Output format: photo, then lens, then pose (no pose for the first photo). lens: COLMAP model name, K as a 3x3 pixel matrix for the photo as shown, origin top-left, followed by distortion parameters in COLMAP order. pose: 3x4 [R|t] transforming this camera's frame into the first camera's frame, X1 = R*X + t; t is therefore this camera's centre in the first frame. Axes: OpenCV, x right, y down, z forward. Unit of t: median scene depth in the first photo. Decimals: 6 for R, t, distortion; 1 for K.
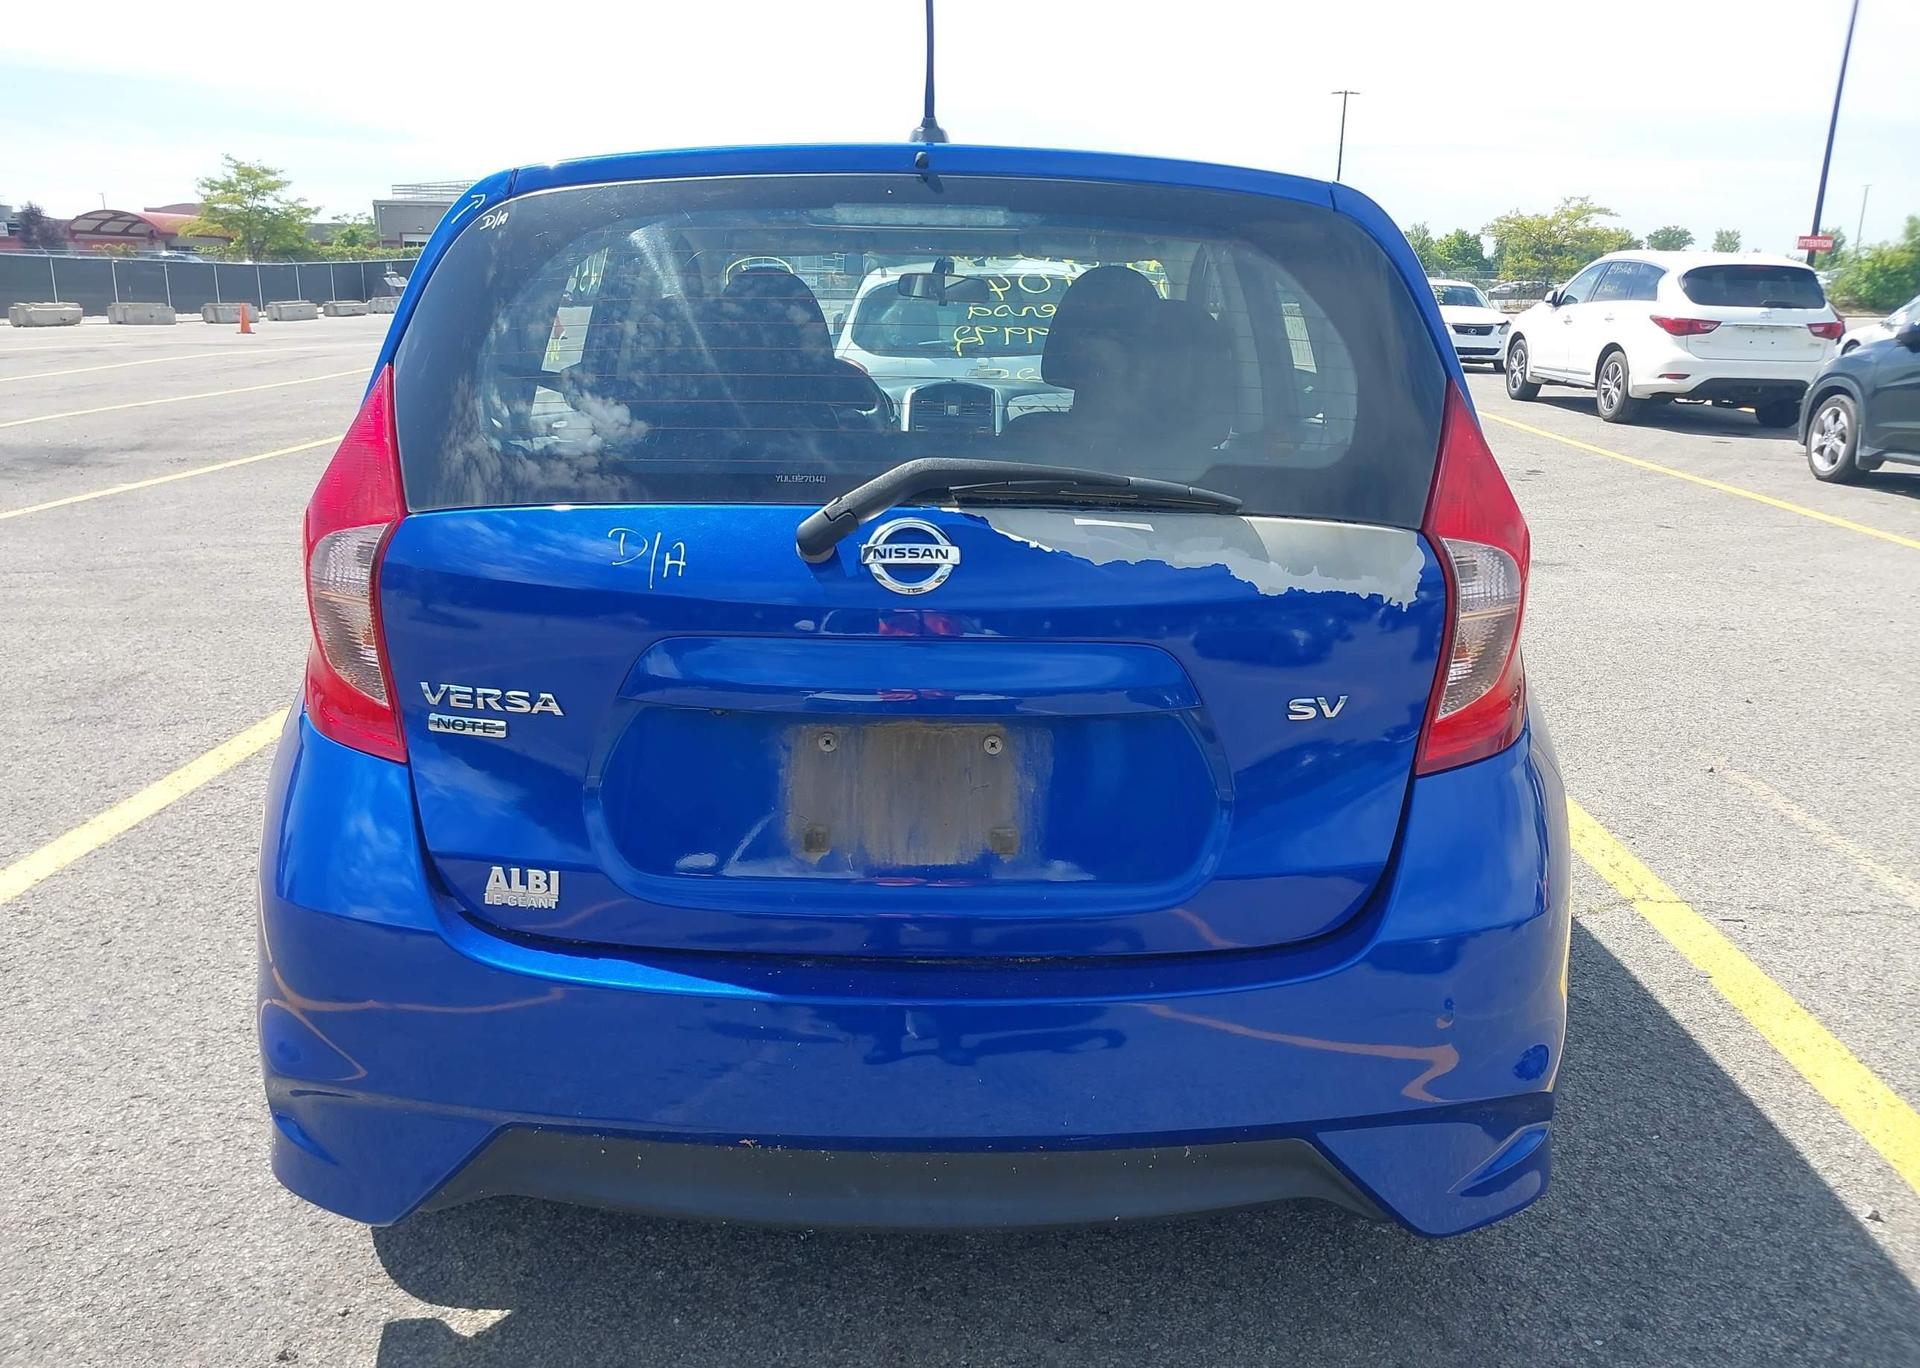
lens RADIAL K [[1492.9, 0, 963.8], [0, 1492.9, 692.6], [0, 0, 1]] dist [0.021193, -0.025461]
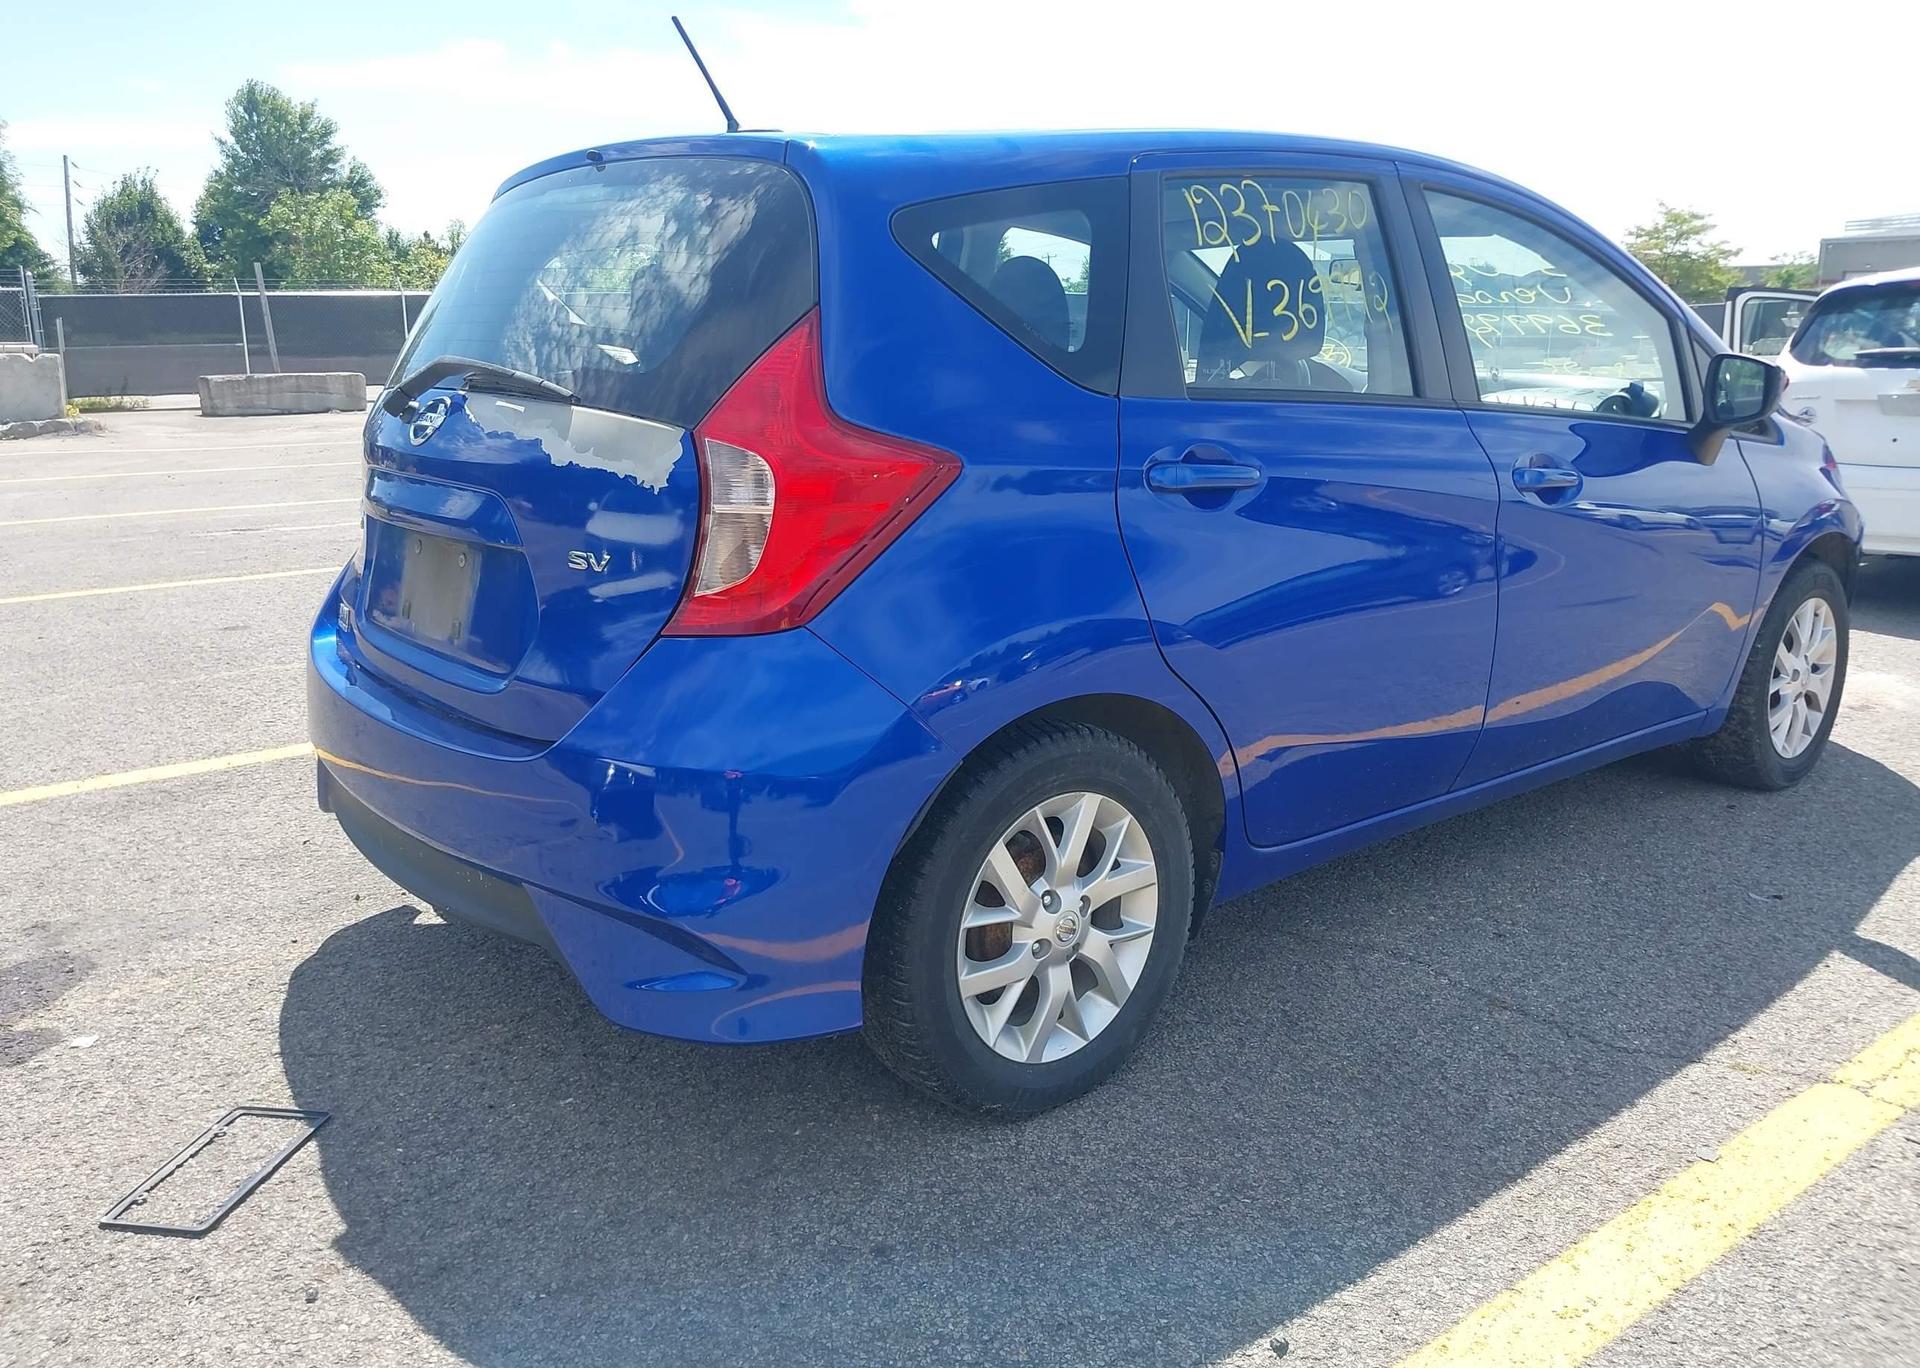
lens RADIAL K [[1492.9, 0, 1002.8], [0, 1492.9, 701.3], [0, 0, 1]] dist [0.021193, -0.025461]
pose [[0.657580, 0.173292, -0.733184, 0.829914], [-0.189950, 0.979882, 0.061237, -0.010506], [0.729046, 0.099000, 0.677268, 0.246662]]
